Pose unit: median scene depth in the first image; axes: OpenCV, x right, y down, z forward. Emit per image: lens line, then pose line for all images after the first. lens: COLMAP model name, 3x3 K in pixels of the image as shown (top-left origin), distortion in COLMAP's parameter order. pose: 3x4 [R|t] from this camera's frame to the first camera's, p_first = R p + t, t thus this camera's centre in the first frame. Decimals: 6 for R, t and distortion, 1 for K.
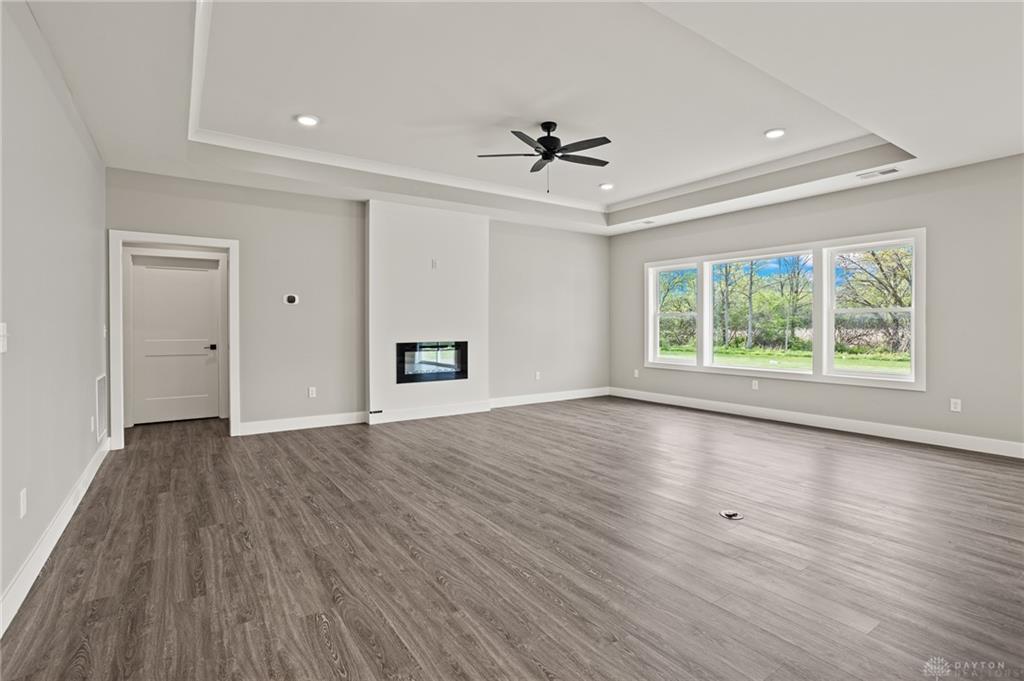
lens RADIAL K [[503.4, 0, 513.9], [0, 503.4, 327.9], [0, 0, 1]] dist [-0.056024, 0.027730]
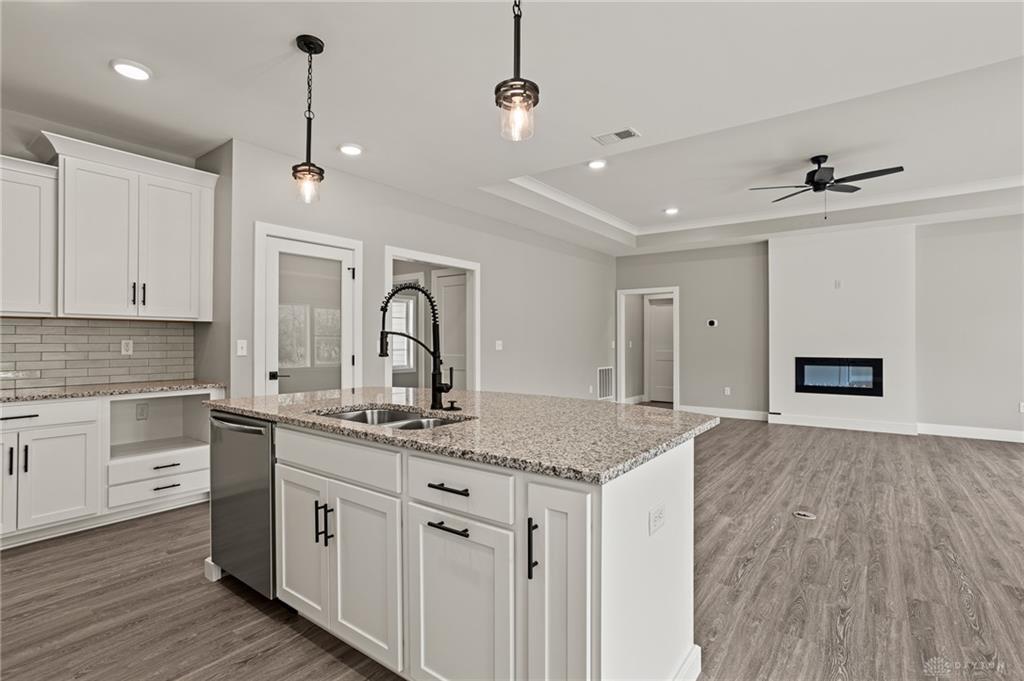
lens RADIAL K [[494.6, 0, 512.1], [0, 494.6, 338.5], [0, 0, 1]] dist [-0.055506, 0.032979]
pose [[0.316167, -0.004186, -0.948694, 1.077433], [-0.006764, 0.999955, -0.006667, -0.001120], [0.948679, 0.008525, 0.316125, 0.049060]]
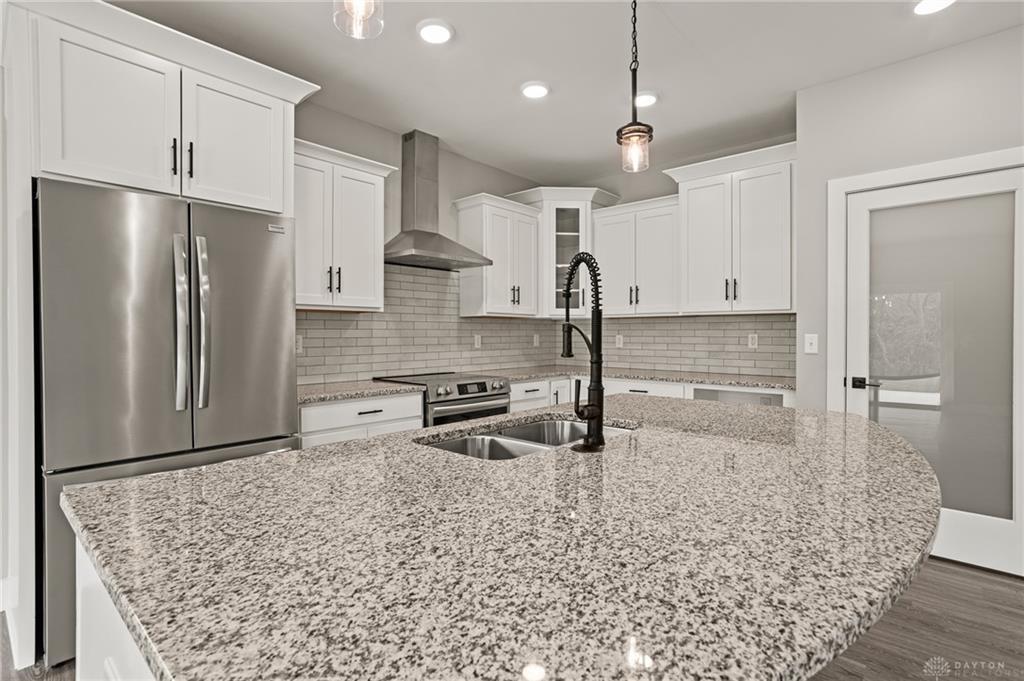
lens RADIAL K [[494.6, 0, 512.1], [0, 494.6, 338.5], [0, 0, 1]] dist [-0.055506, 0.032979]
pose [[-0.971518, 0.003647, -0.236936, 0.615248], [-0.000281, 0.999863, 0.016539, -0.007038], [0.236964, 0.016135, -0.971385, 0.521093]]
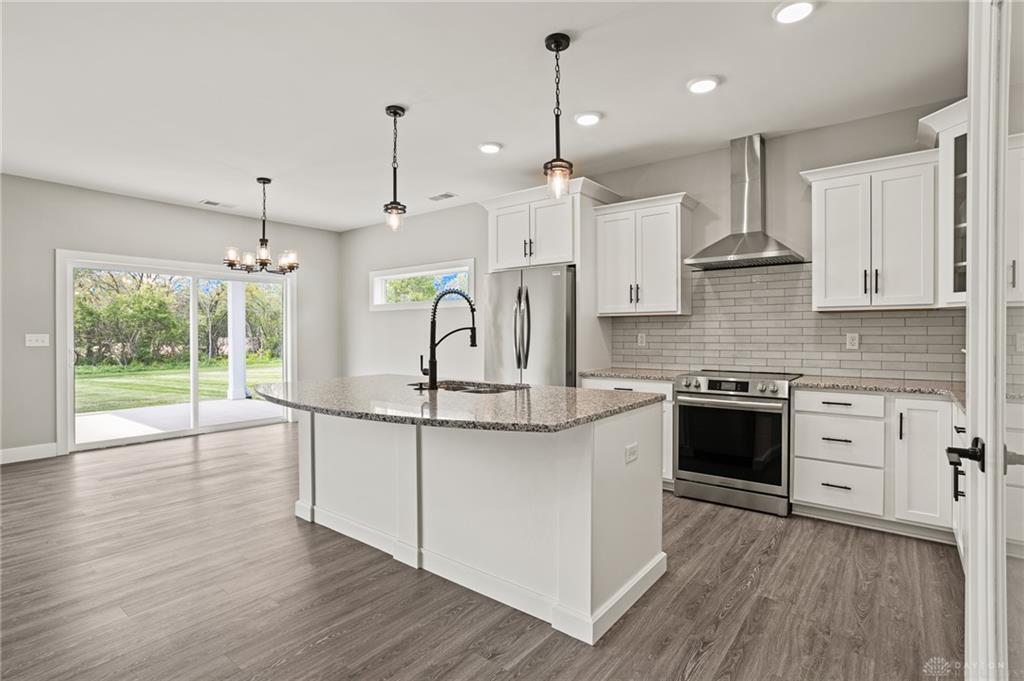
lens RADIAL K [[505.7, 0, 519.1], [0, 505.7, 336.0], [0, 0, 1]] dist [-0.081731, 0.051833]
pose [[-0.308344, -0.003008, 0.951270, -0.324813], [0.009930, 0.999930, 0.006381, -0.003256], [-0.951223, 0.011413, -0.308292, 0.268008]]
